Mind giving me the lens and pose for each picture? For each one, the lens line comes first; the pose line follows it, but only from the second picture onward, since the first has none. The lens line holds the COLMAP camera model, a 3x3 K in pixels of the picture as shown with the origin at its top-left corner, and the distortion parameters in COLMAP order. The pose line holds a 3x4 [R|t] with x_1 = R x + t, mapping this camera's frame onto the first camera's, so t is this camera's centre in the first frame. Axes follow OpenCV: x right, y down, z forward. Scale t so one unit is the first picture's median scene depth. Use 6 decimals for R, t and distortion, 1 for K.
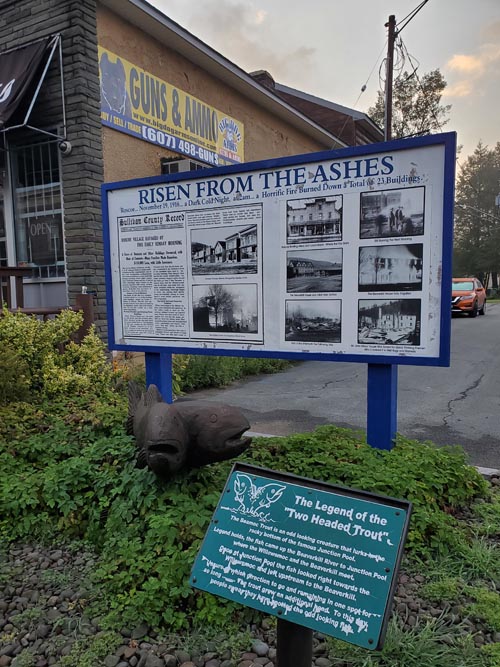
lens RADIAL K [[541.5, 0, 250.0], [0, 541.5, 333.5], [0, 0, 1]] dist [0.104327, -0.130199]
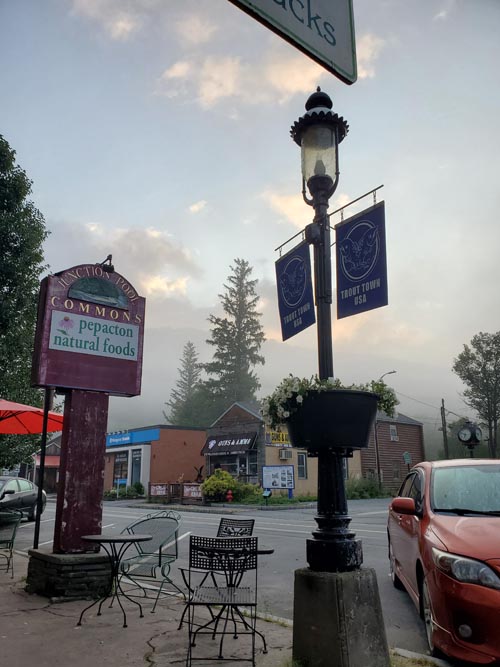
lens RADIAL K [[541.5, 0, 250.0], [0, 541.5, 333.5], [0, 0, 1]] dist [0.104327, -0.130199]
pose [[0.941729, -0.079475, -0.326850, 2.616447], [-0.031767, 0.946331, -0.321633, 0.513404], [0.334870, 0.313274, 0.888663, -7.614485]]
